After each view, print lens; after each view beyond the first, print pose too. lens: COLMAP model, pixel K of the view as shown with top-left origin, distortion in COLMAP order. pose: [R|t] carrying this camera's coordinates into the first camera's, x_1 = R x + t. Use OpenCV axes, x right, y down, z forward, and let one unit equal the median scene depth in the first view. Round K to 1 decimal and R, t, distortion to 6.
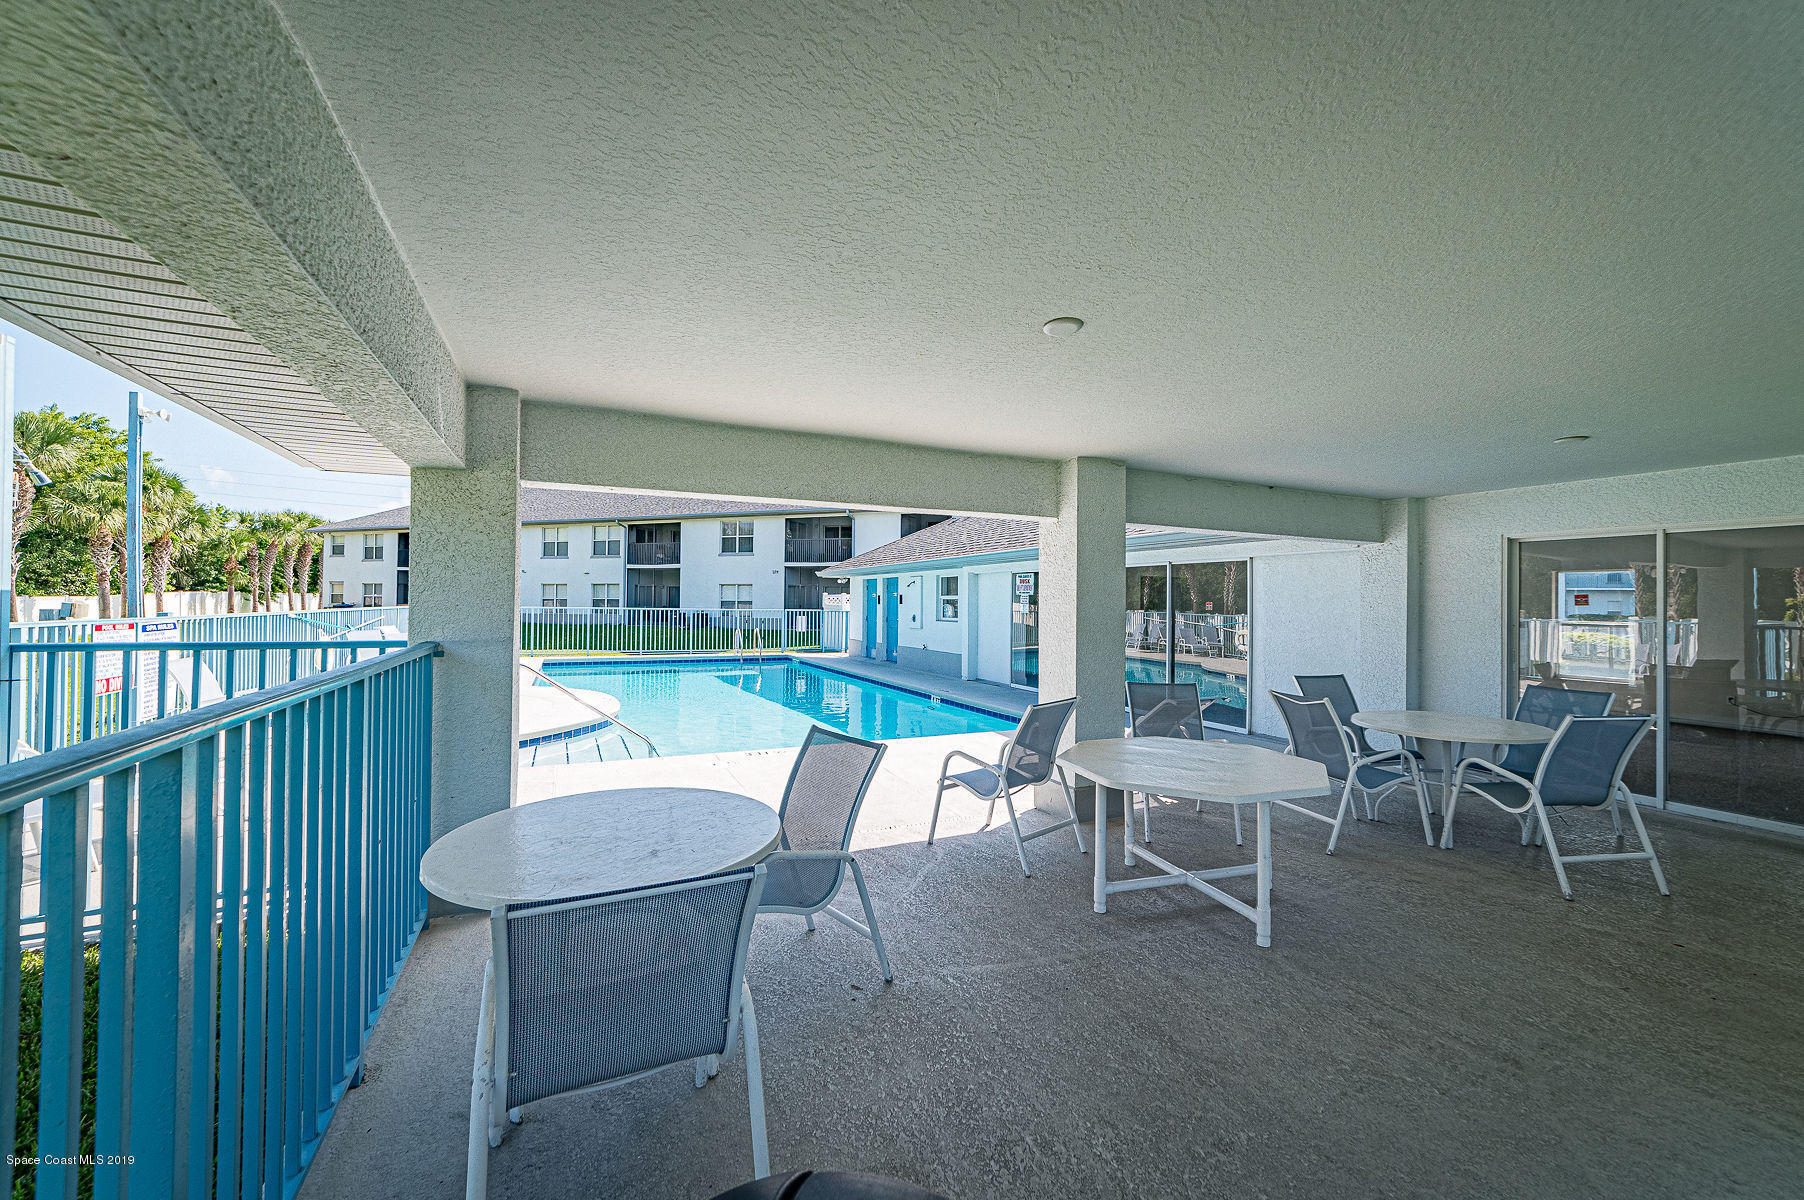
lens RADIAL K [[706.8, 0, 914.0], [0, 706.8, 602.1], [0, 0, 1]] dist [-0.000293, 0.000037]
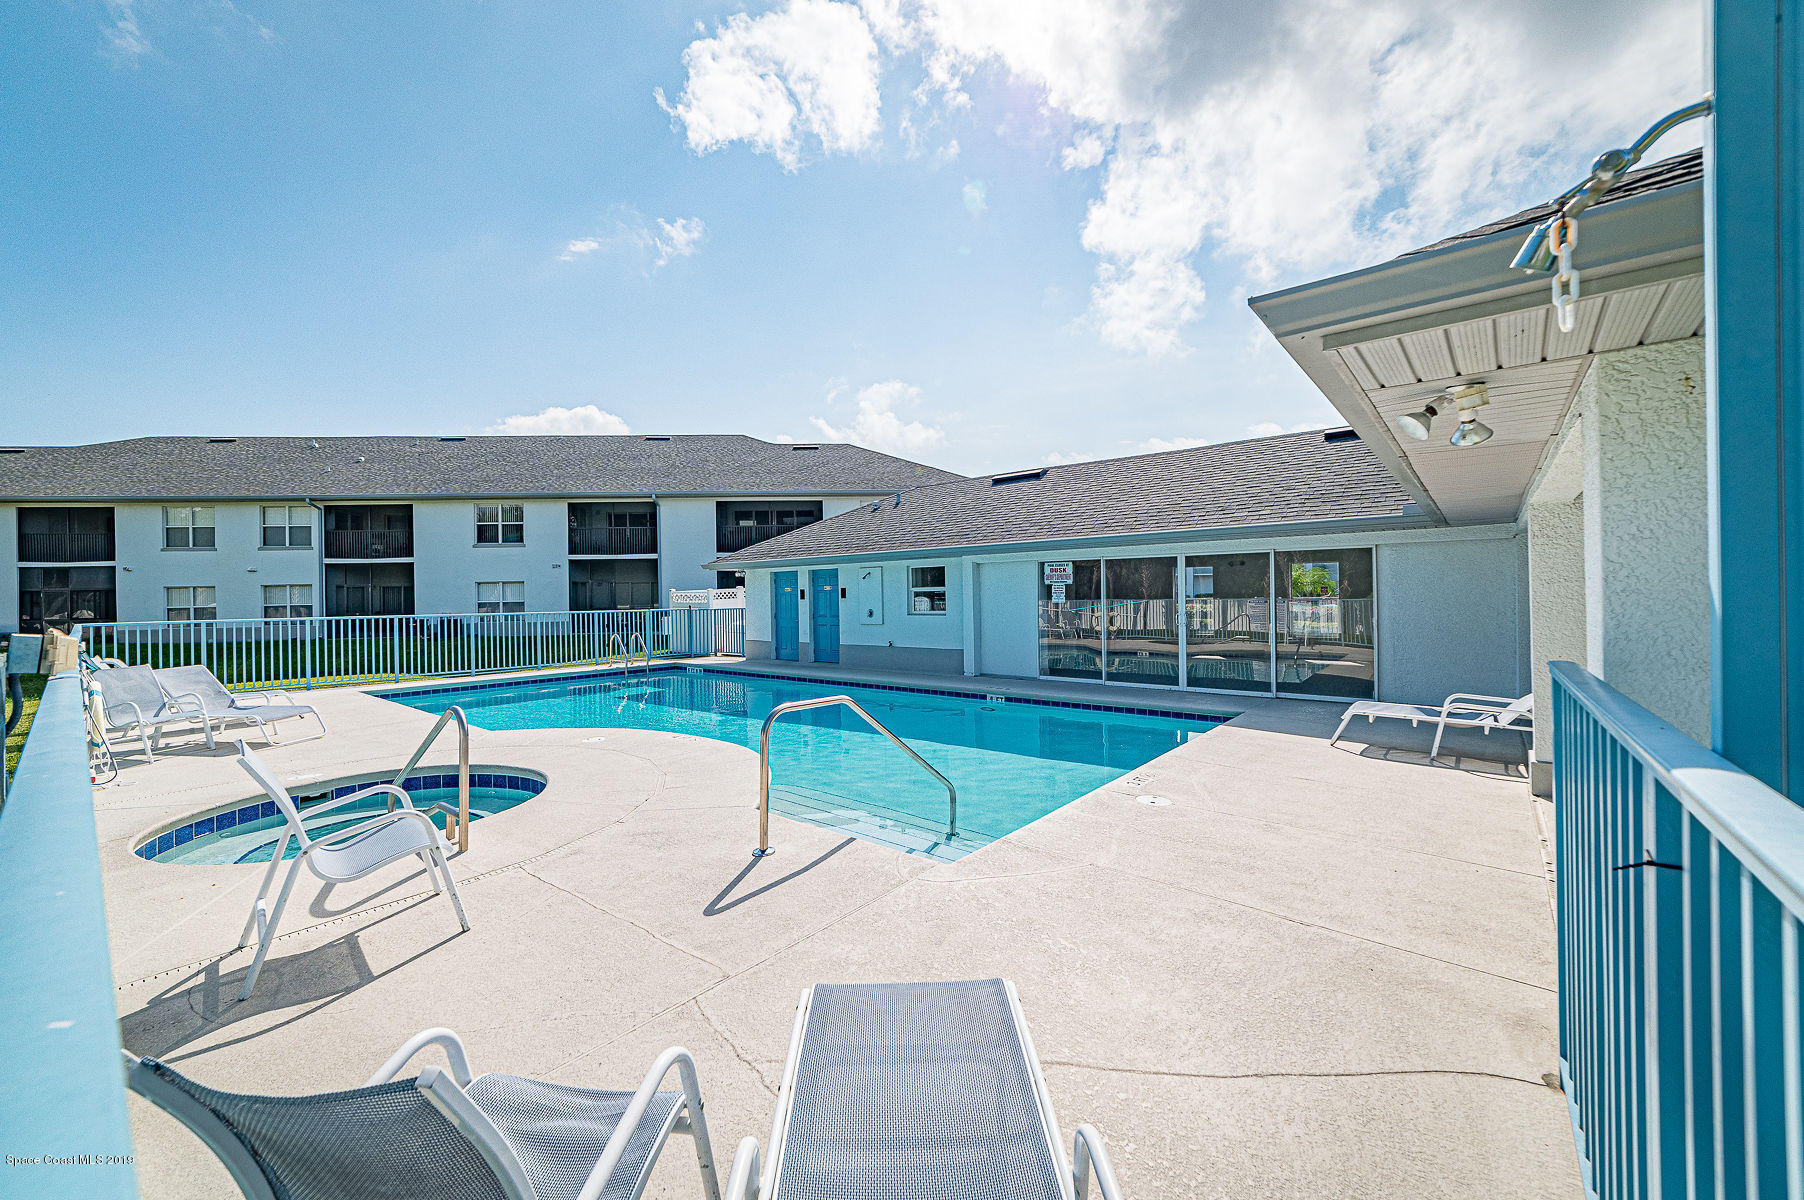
lens RADIAL K [[706.8, 0, 890.9], [0, 706.8, 594.5], [0, 0, 1]] dist [-0.000293, 0.000037]
pose [[0.912215, -0.025838, 0.408896, -0.173857], [0.026630, 0.999638, 0.003757, -0.002132], [-0.408845, 0.007461, 0.912573, 0.073340]]
